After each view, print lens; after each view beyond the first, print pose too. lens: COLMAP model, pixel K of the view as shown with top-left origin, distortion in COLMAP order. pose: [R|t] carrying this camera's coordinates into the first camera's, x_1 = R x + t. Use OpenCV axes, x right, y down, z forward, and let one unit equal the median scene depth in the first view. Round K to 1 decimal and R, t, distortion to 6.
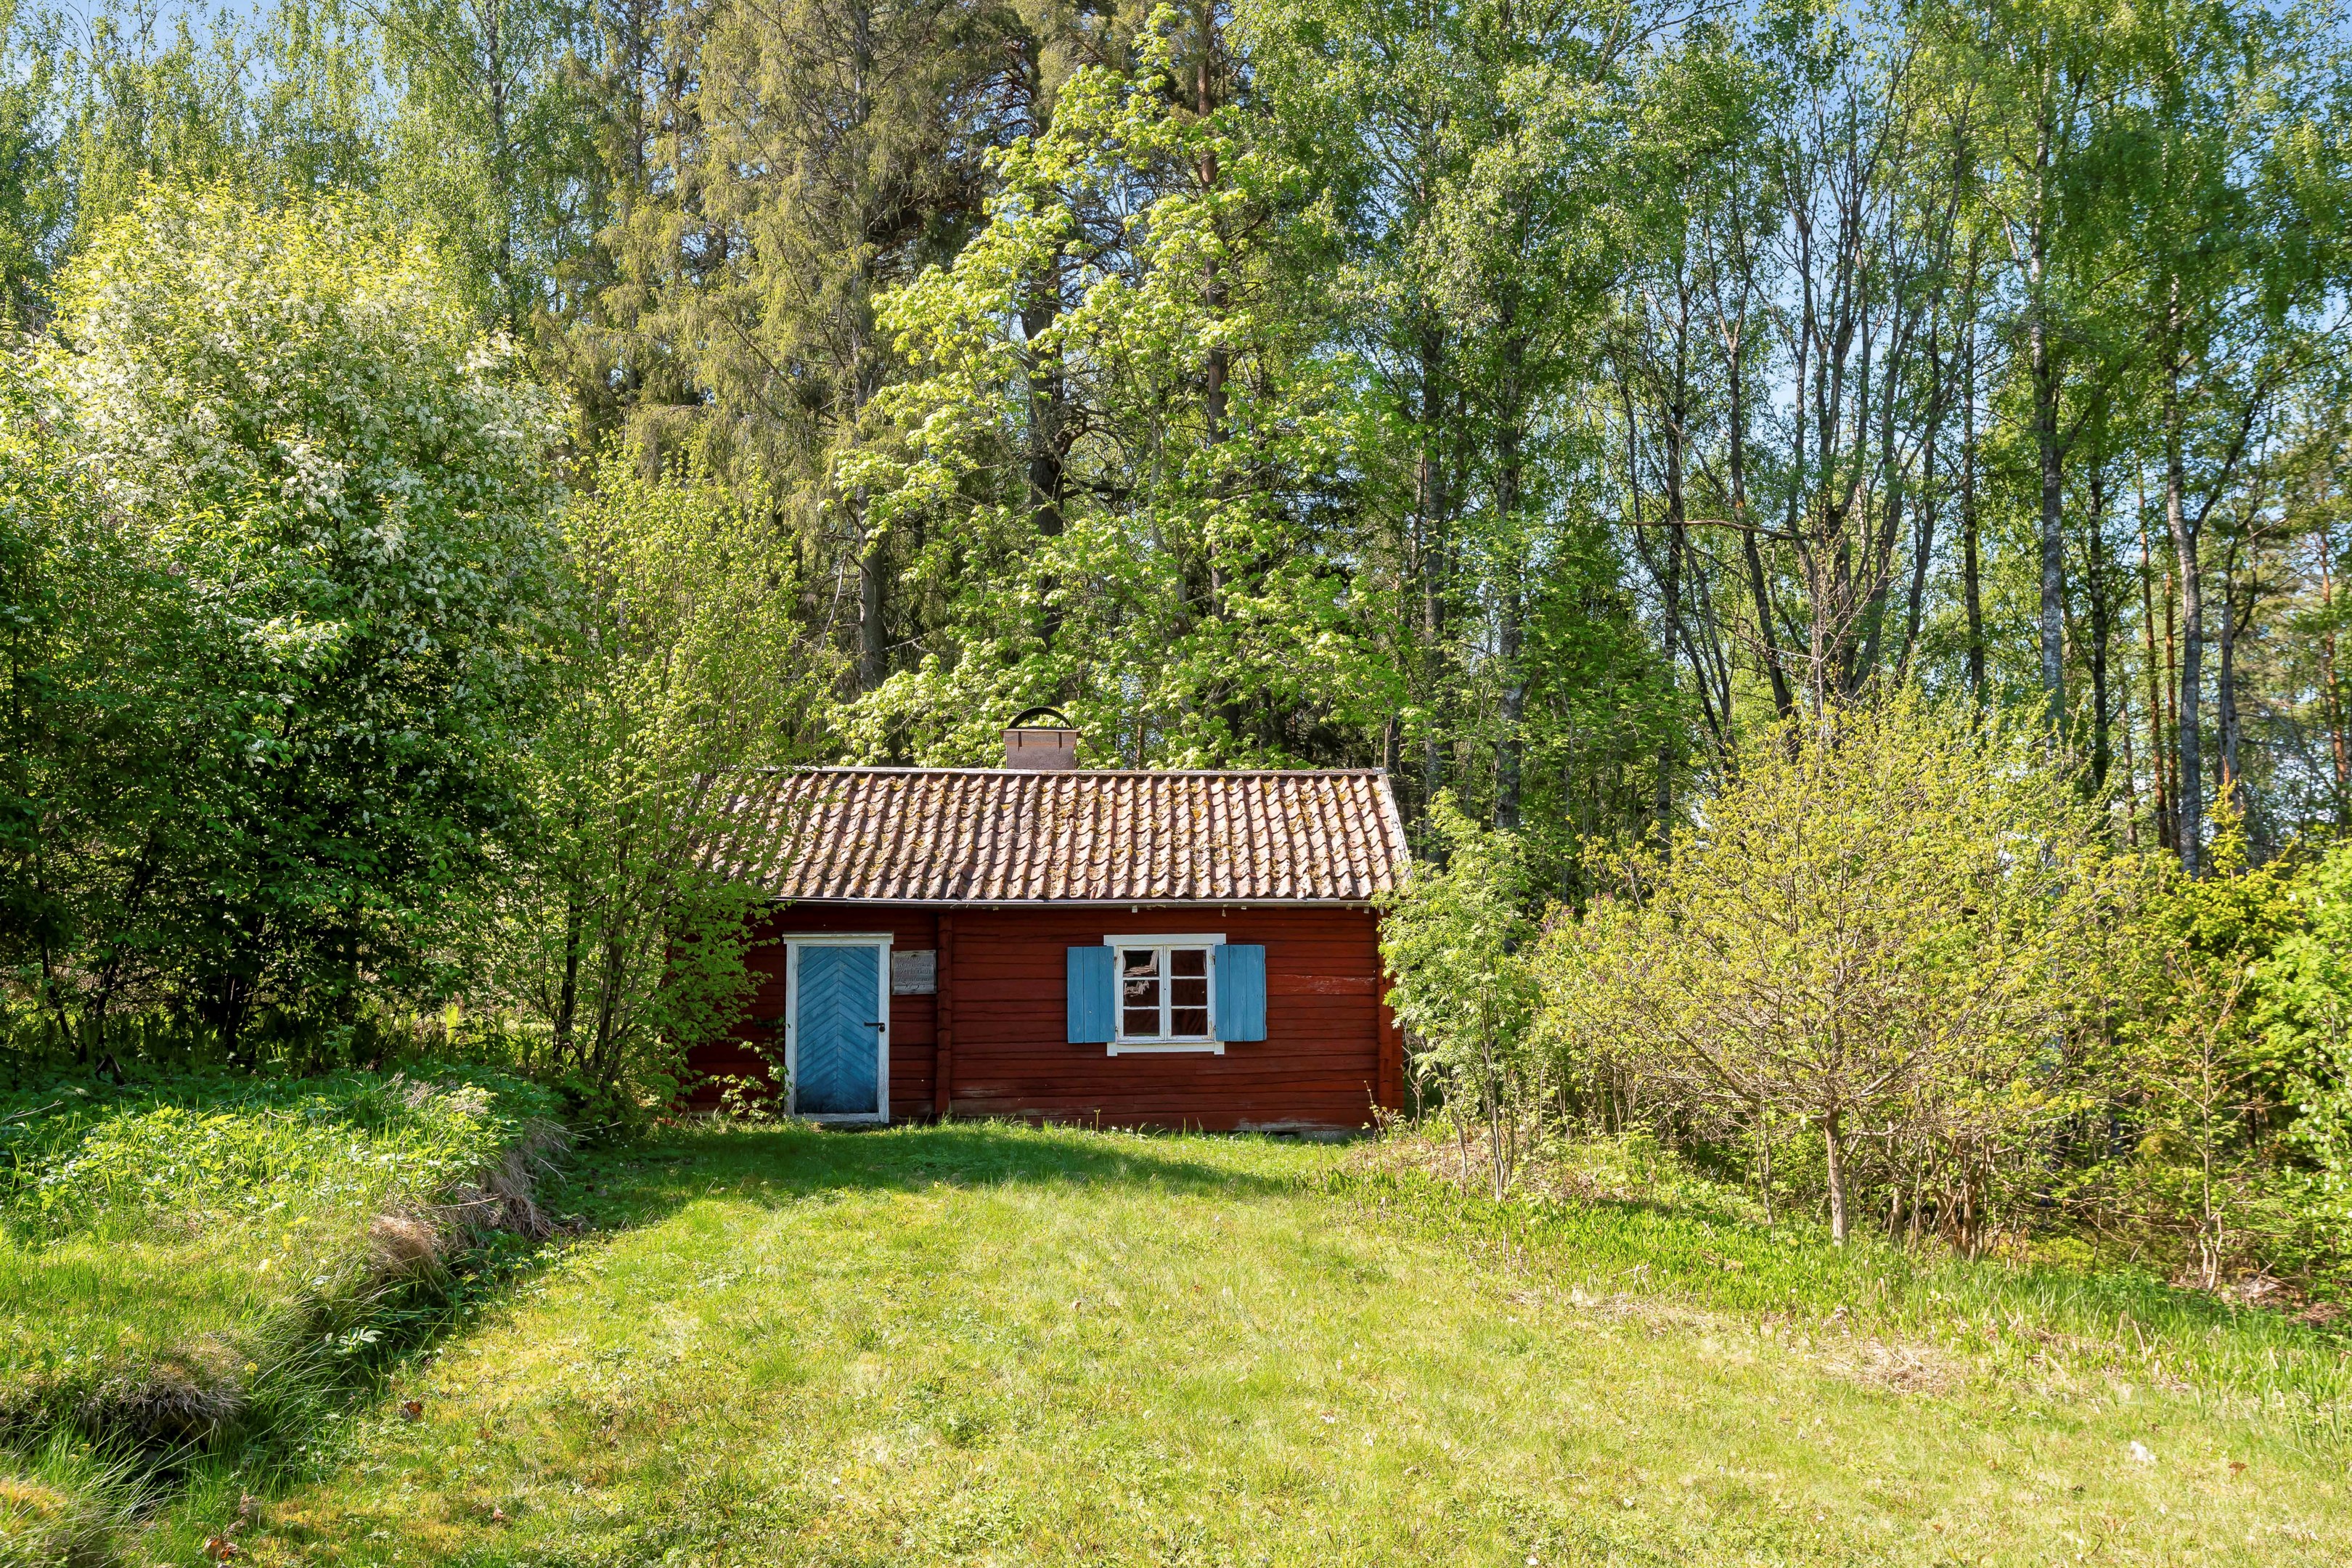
lens RADIAL K [[1753.7, 0, 1184.5], [0, 1753.7, 780.0], [0, 0, 1]] dist [0.001814, 0.000073]
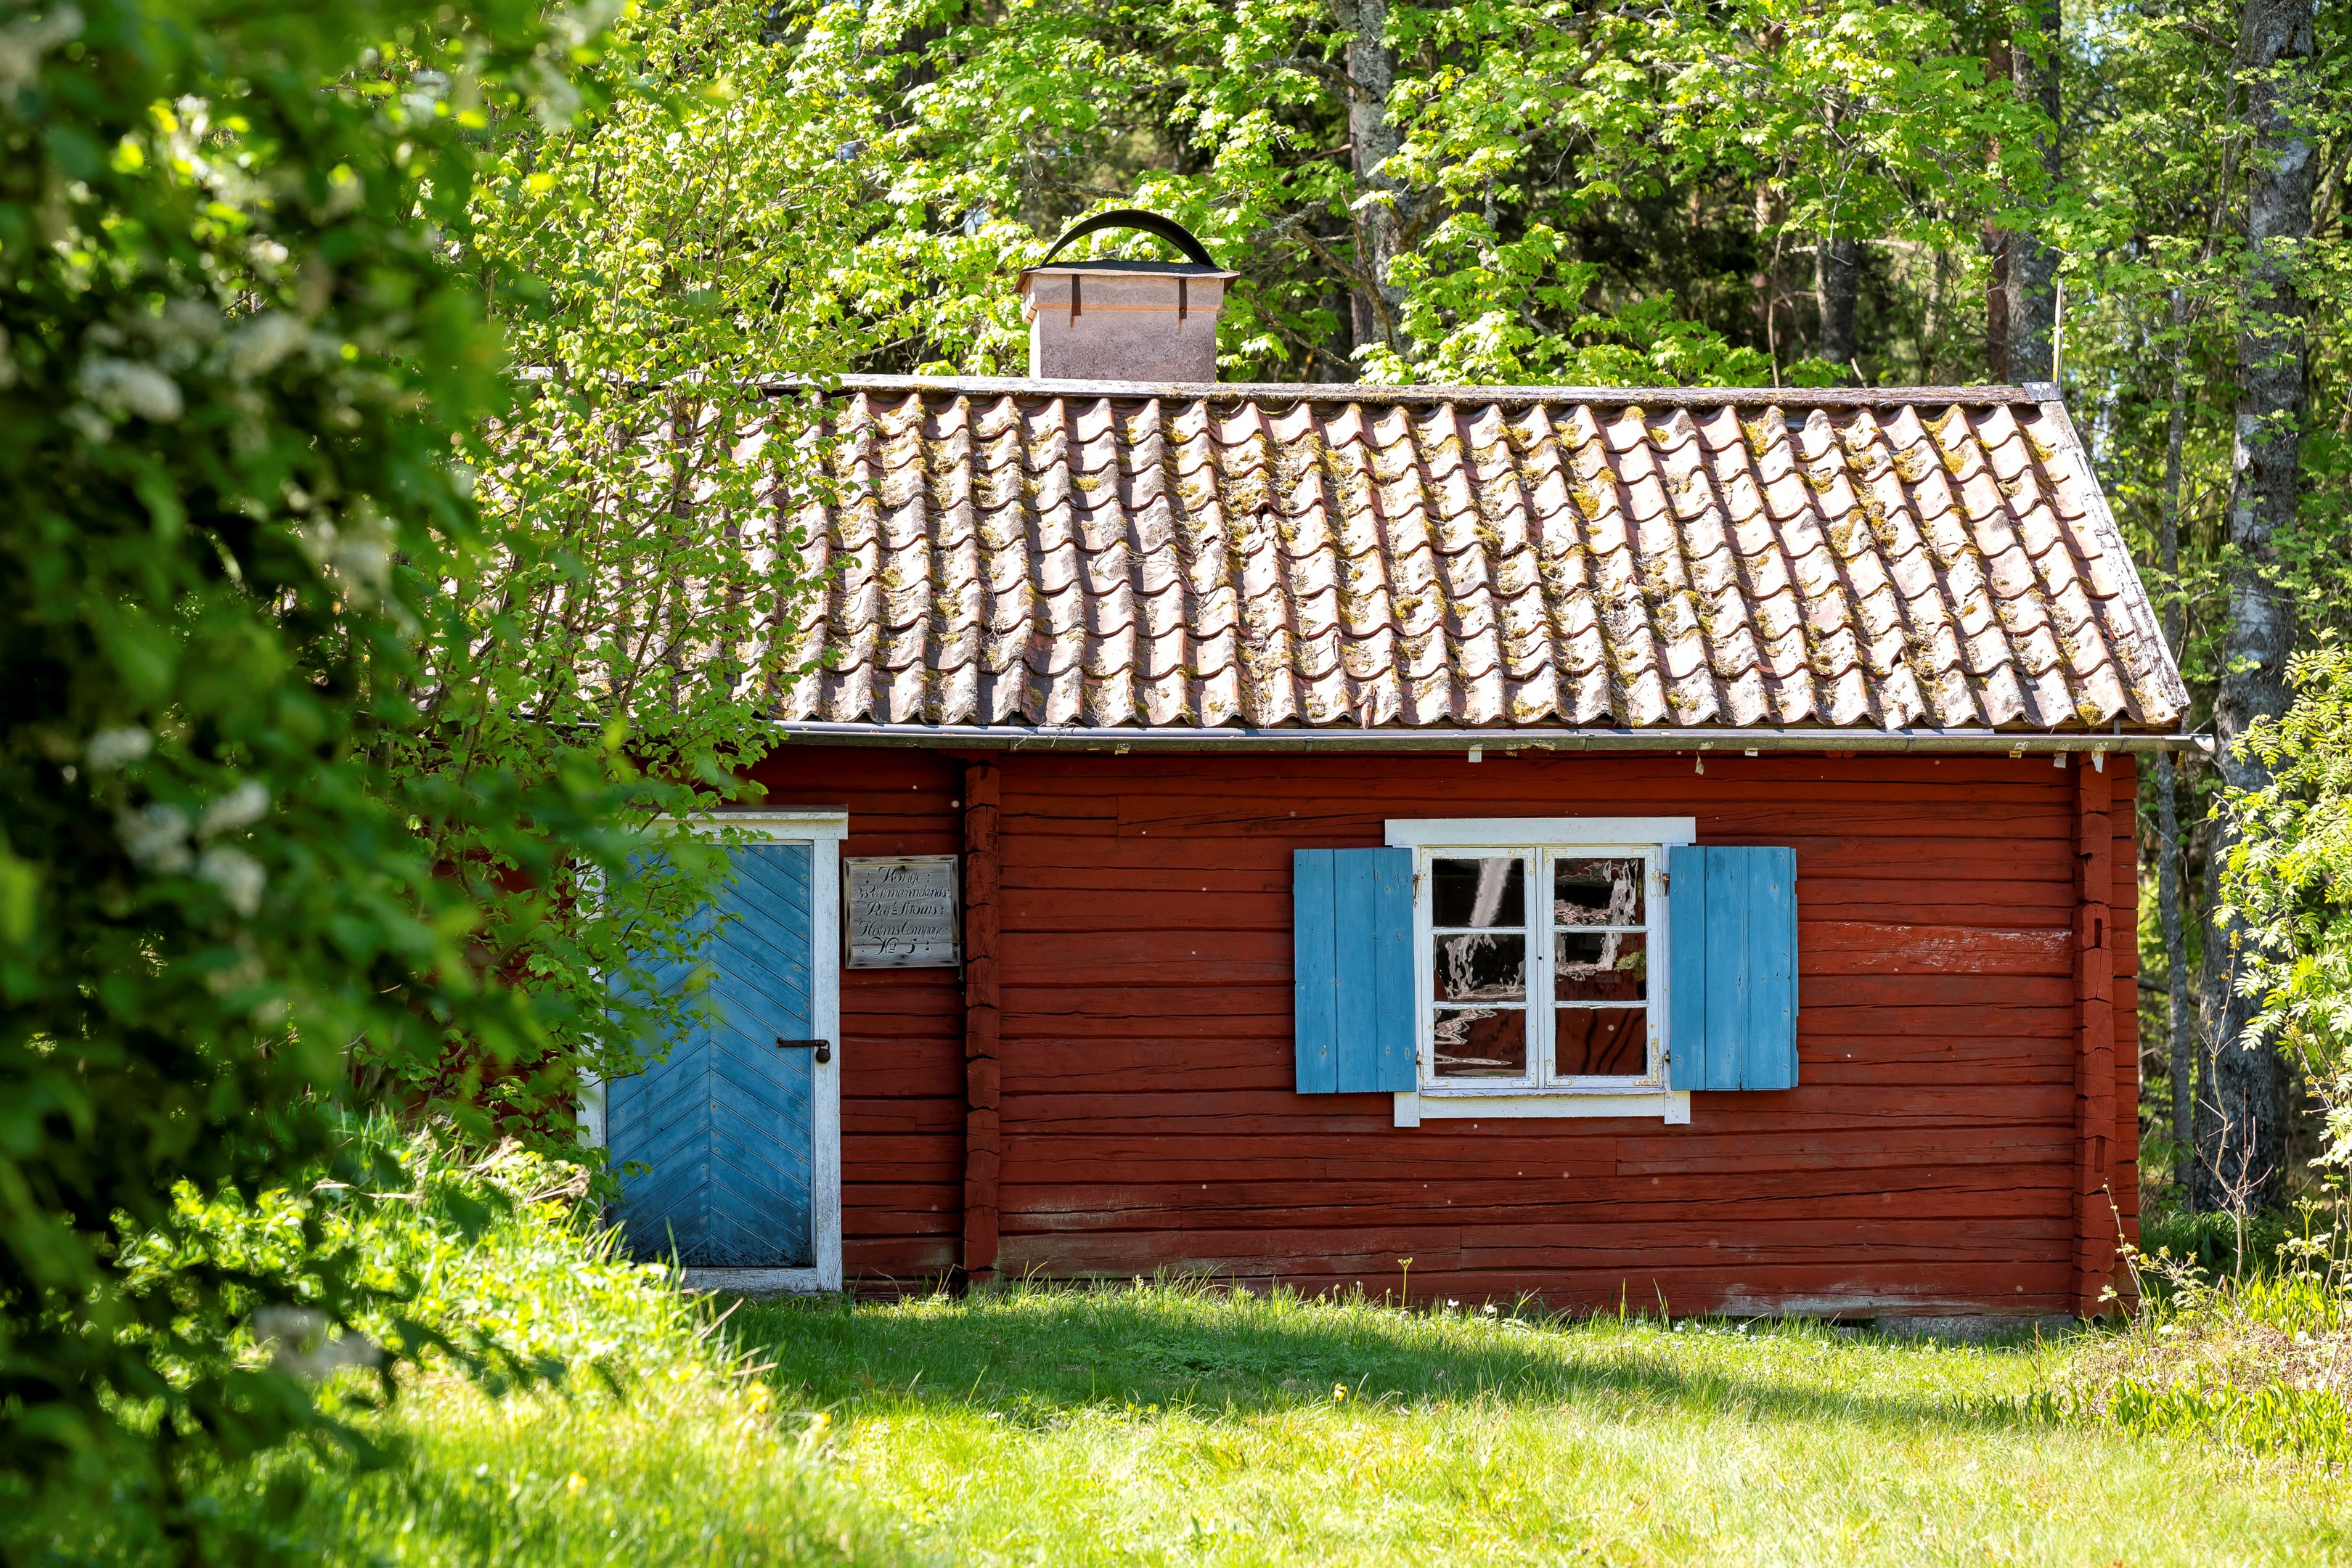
lens RADIAL K [[5543.4, 0, 1169.7], [0, 5543.4, 783.7], [0, 0, 1]] dist [-0.020920, 0.000000]
pose [[0.999049, 0.006153, 0.043158, -0.145054], [-0.009782, 0.996386, 0.084377, -0.022543], [-0.042483, -0.084719, 0.995499, -0.220189]]
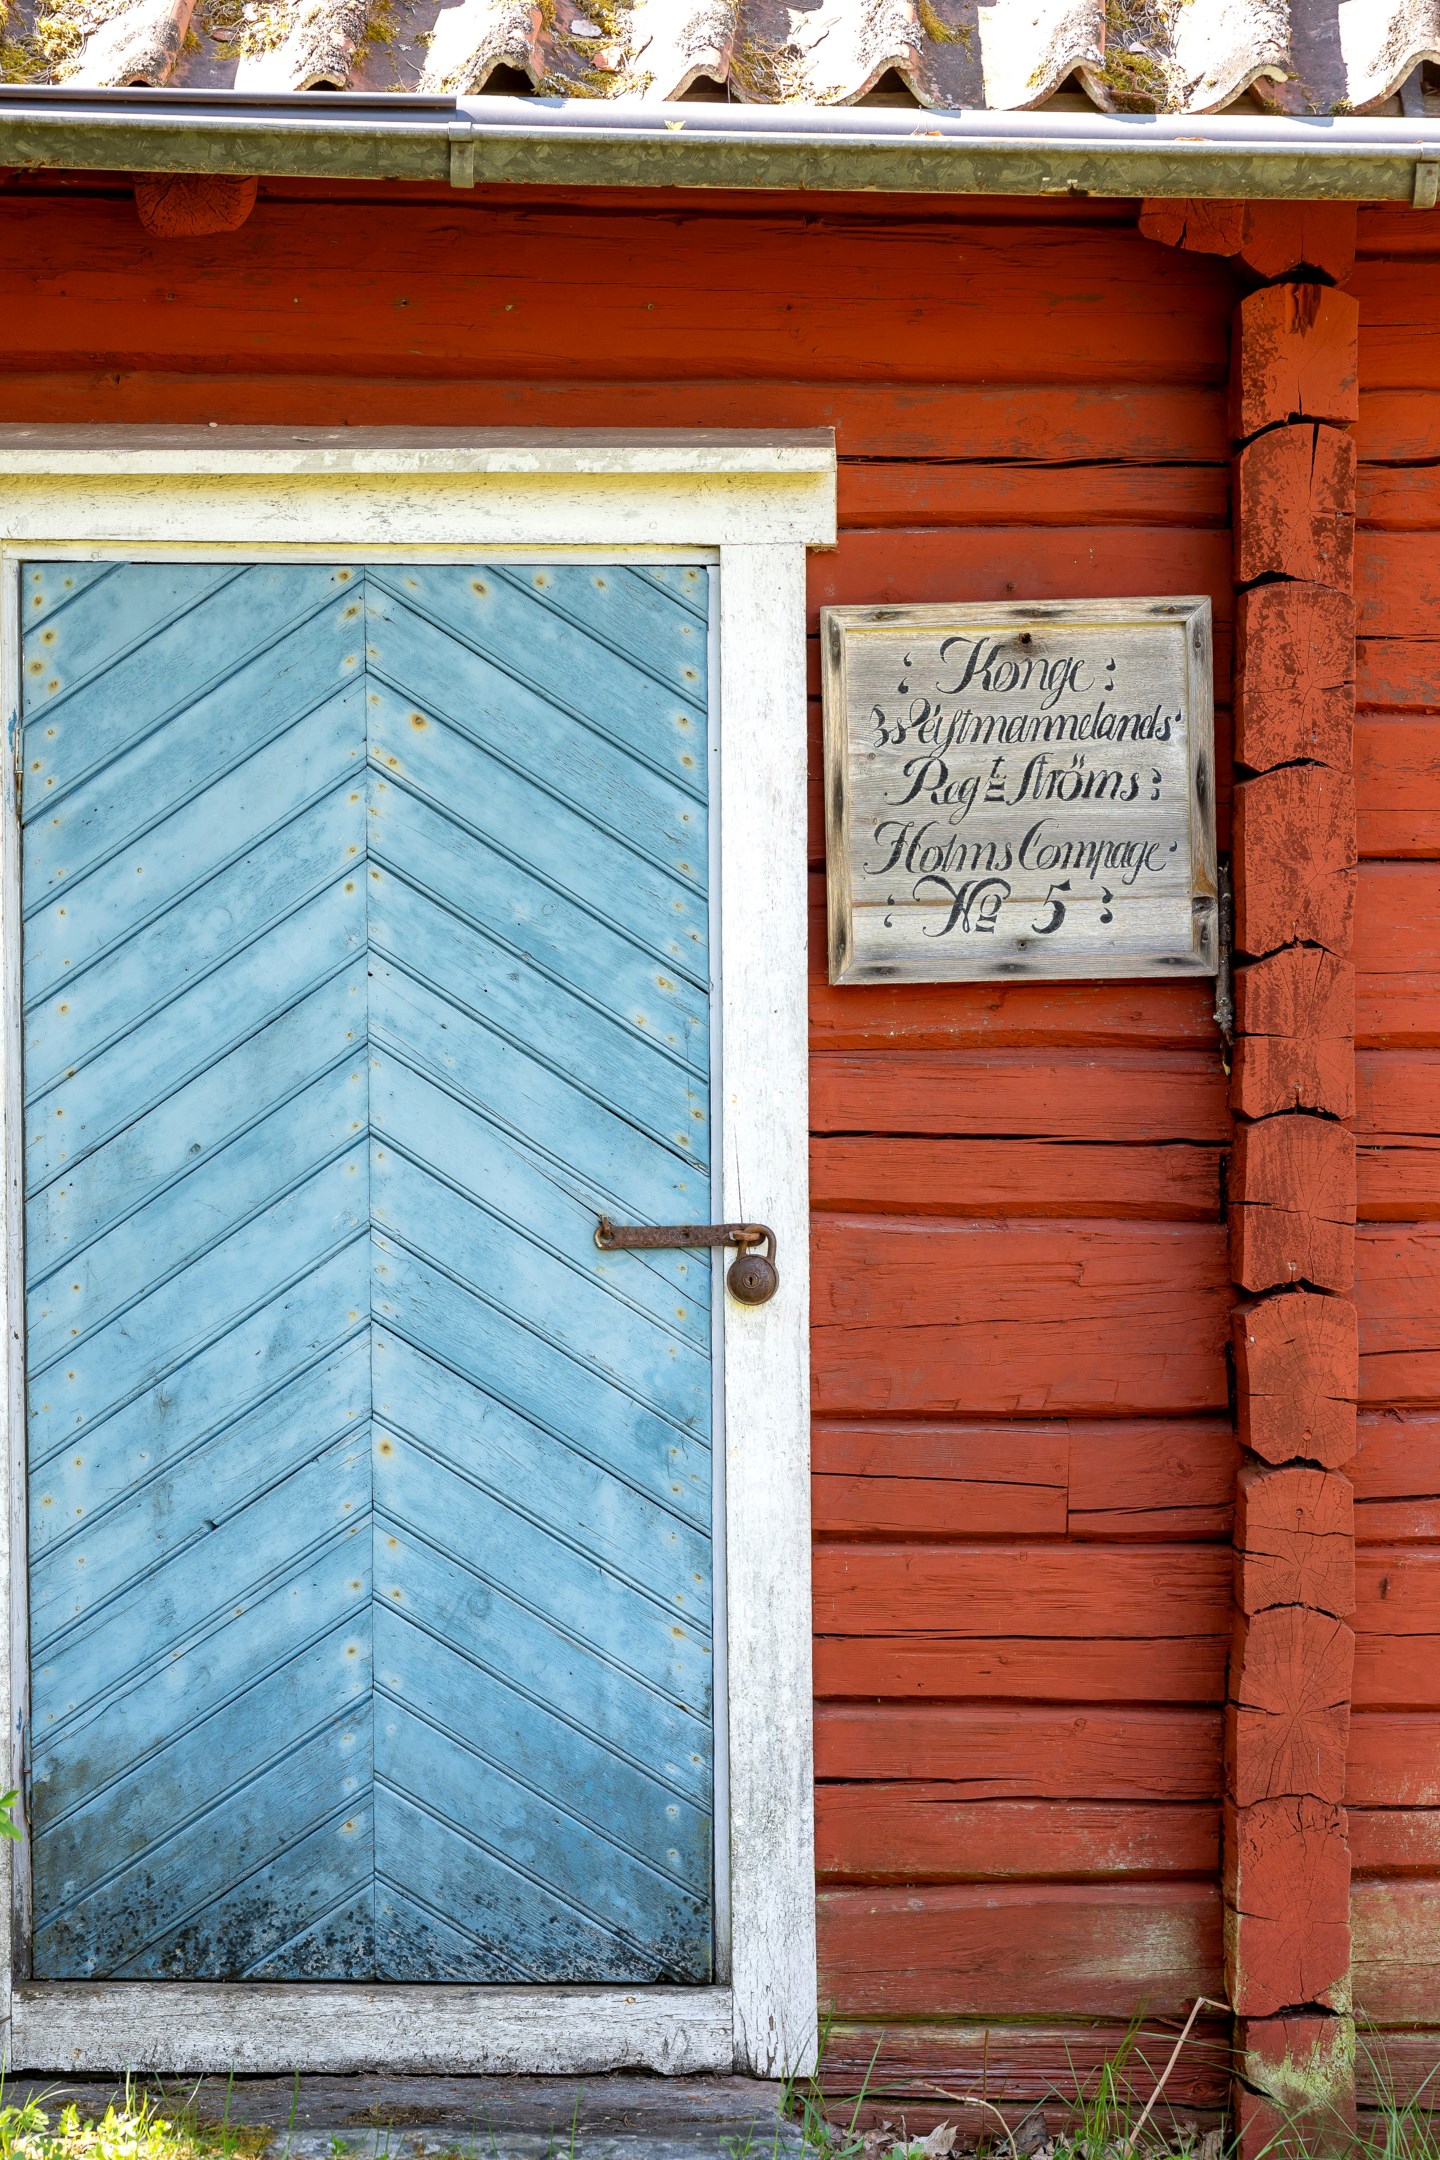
lens RADIAL K [[5090.9, 0, 717.3], [0, 5090.9, 1078.5], [0, 0, 1]] dist [-0.020920, 0.000000]
pose [[0.998493, 0.007581, -0.054361, -0.152559], [-0.001068, 0.992911, 0.118859, 0.087147], [0.054877, -0.118622, 0.991422, 0.654500]]
